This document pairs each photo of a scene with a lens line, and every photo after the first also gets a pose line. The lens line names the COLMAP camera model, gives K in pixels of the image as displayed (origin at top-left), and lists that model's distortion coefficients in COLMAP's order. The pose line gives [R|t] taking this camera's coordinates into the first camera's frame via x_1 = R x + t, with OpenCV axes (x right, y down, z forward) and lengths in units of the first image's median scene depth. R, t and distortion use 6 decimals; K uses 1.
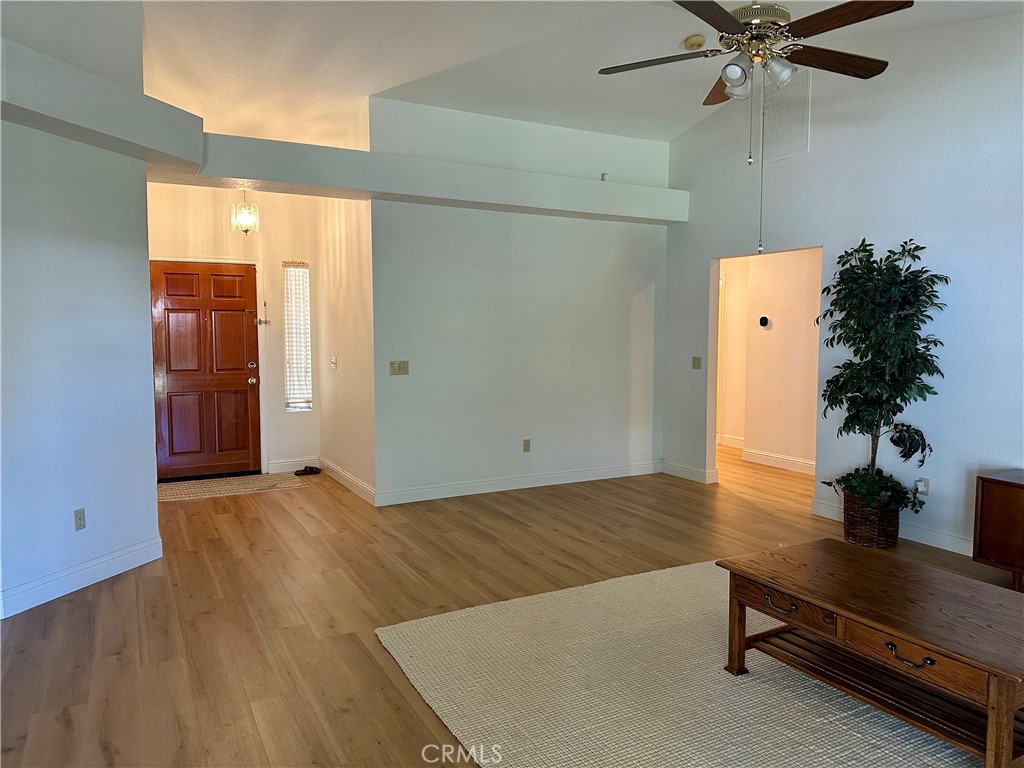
lens RADIAL K [[716.9, 0, 517.0], [0, 716.9, 384.9], [0, 0, 1]] dist [0.134358, -0.162565]
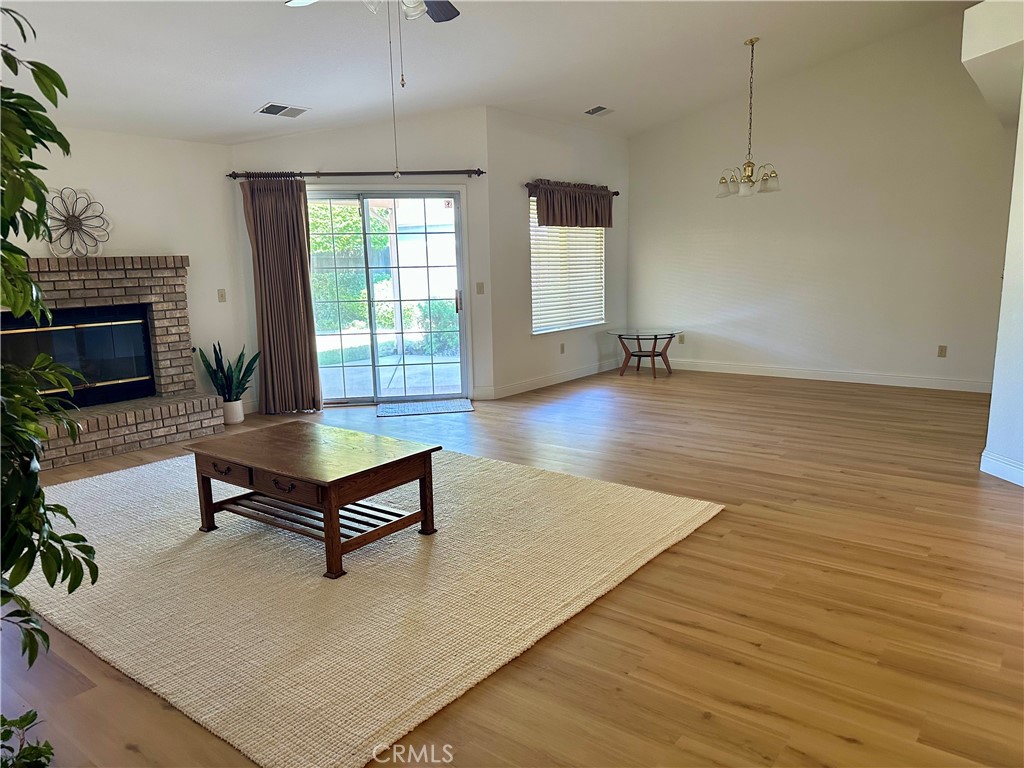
lens RADIAL K [[724.0, 0, 525.2], [0, 724.0, 387.8], [0, 0, 1]] dist [-0.004694, -0.004885]
pose [[-0.911674, 0.090482, -0.400829, 0.403727], [-0.010261, 0.970139, 0.242334, -0.092402], [0.410787, 0.225043, -0.883521, 1.376864]]
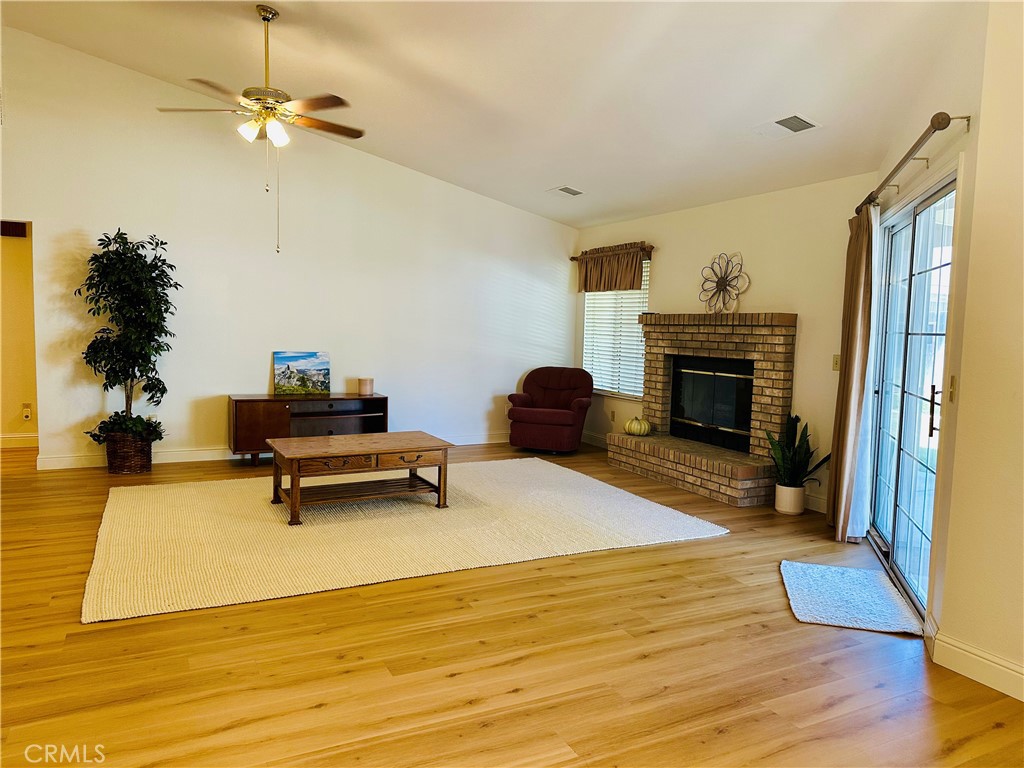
lens RADIAL K [[716.9, 0, 517.0], [0, 716.9, 384.9], [0, 0, 1]] dist [0.134358, -0.162565]
pose [[0.032509, -0.084766, 0.995870, -0.795713], [0.051366, 0.995222, 0.083034, -0.004401], [-0.998151, 0.048454, 0.036708, 0.306241]]
